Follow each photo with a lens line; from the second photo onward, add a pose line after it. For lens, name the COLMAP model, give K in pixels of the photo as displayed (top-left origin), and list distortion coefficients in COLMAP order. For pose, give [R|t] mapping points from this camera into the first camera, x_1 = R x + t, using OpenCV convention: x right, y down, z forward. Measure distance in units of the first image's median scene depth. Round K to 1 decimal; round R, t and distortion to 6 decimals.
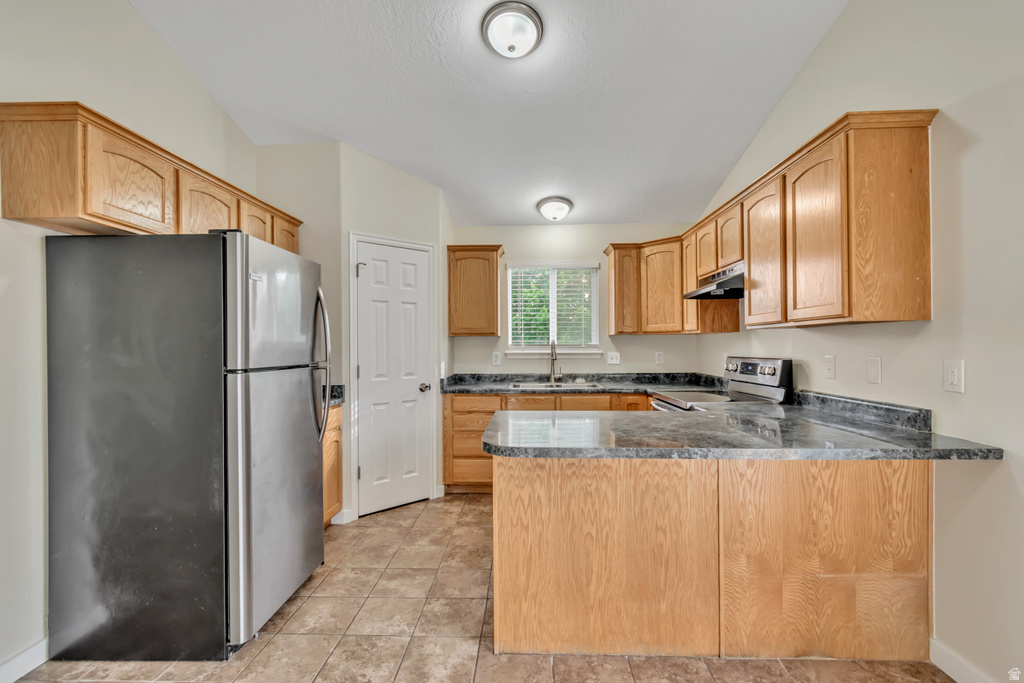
lens RADIAL K [[458.4, 0, 513.2], [0, 458.4, 346.7], [0, 0, 1]] dist [0.004699, -0.002482]
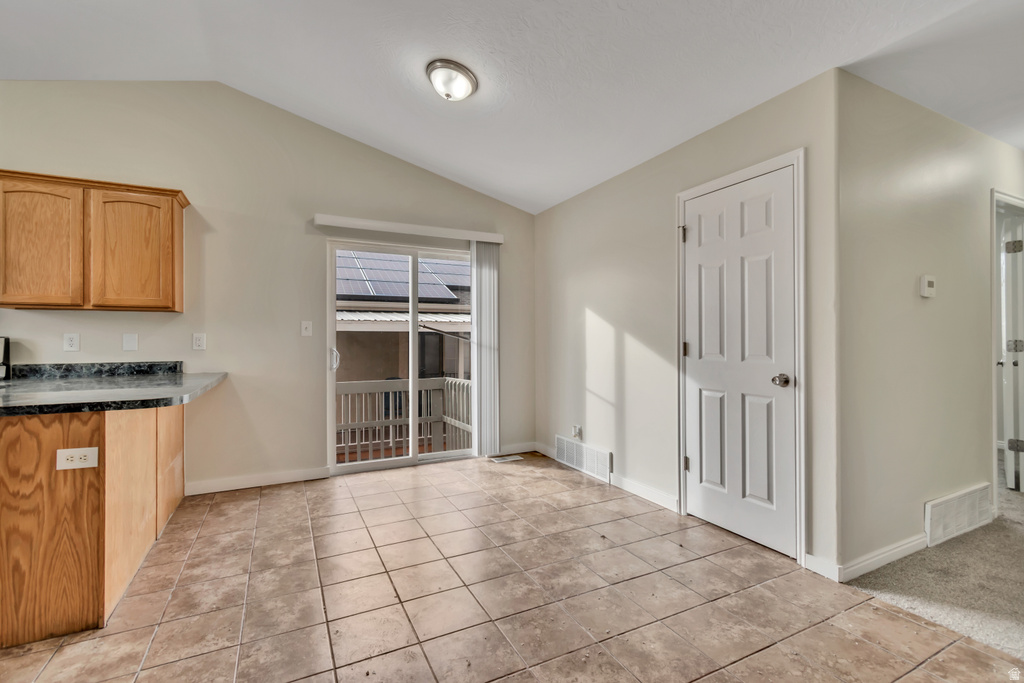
lens RADIAL K [[458.4, 0, 512.4], [0, 458.4, 336.3], [0, 0, 1]] dist [0.004699, -0.002482]
pose [[-0.482451, 0.014375, 0.875805, -0.806493], [0.008590, 0.999895, -0.011680, 0.041815], [-0.875881, 0.001889, -0.482524, 0.431926]]
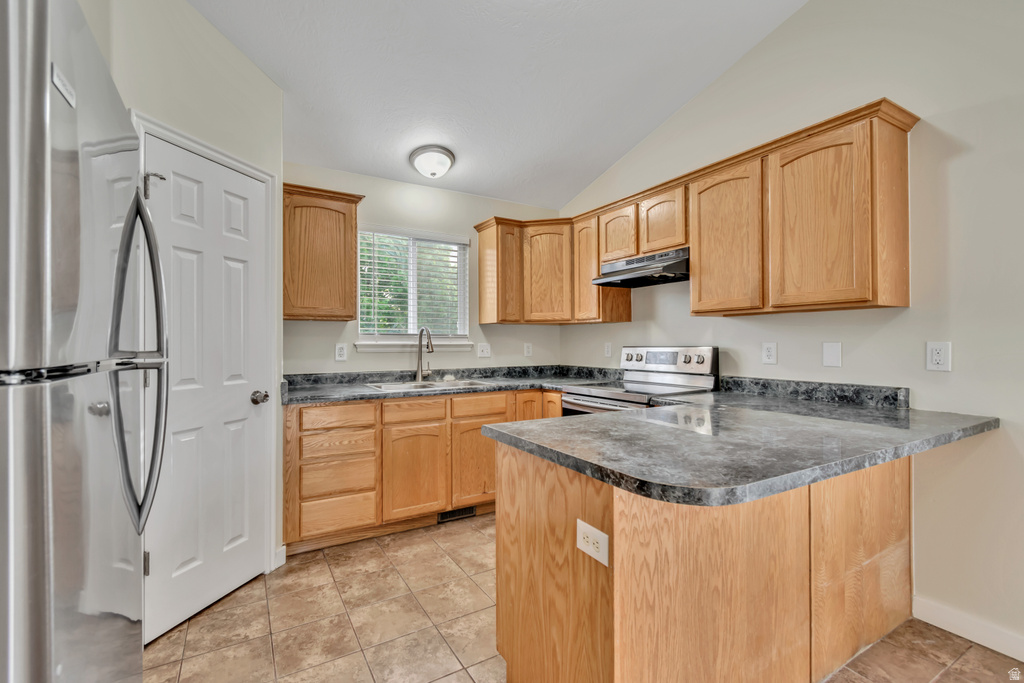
lens RADIAL K [[458.4, 0, 513.6], [0, 458.4, 340.0], [0, 0, 1]] dist [0.004699, -0.002482]
pose [[0.842200, 0.005893, 0.539134, -0.290065], [-0.000945, 0.999955, -0.009454, 0.019238], [-0.539165, 0.007453, 0.842167, 0.343584]]
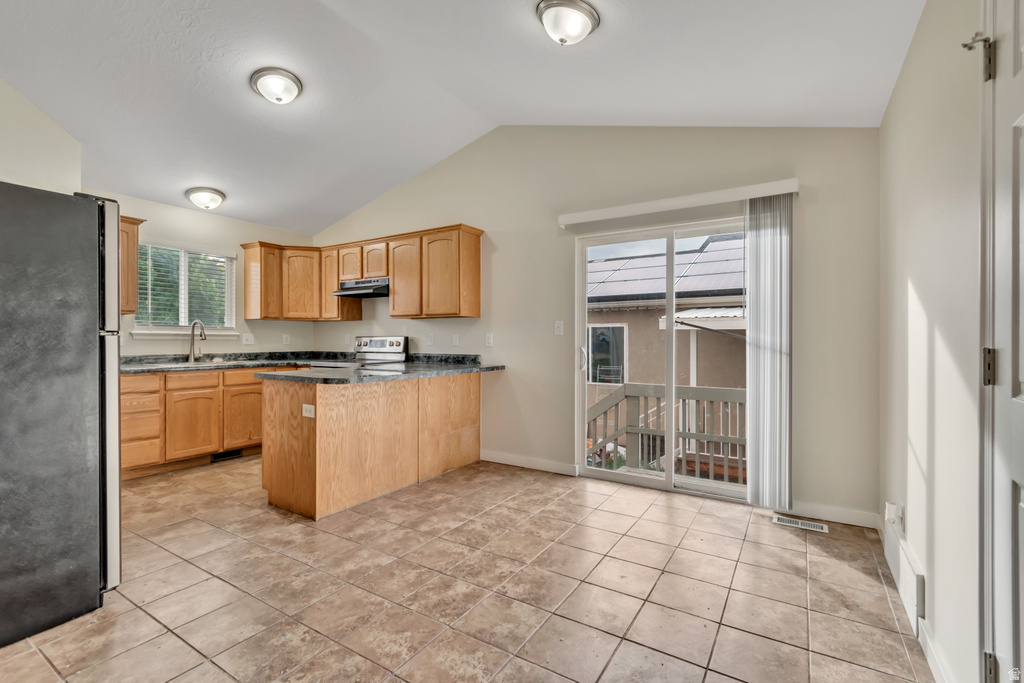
lens RADIAL K [[458.4, 0, 516.0], [0, 458.4, 340.9], [0, 0, 1]] dist [0.004699, -0.002482]
pose [[0.496388, 0.005033, 0.868086, -0.634432], [-0.004144, 0.999986, -0.003427, 0.042847], [-0.868091, -0.001896, 0.496402, -0.205686]]
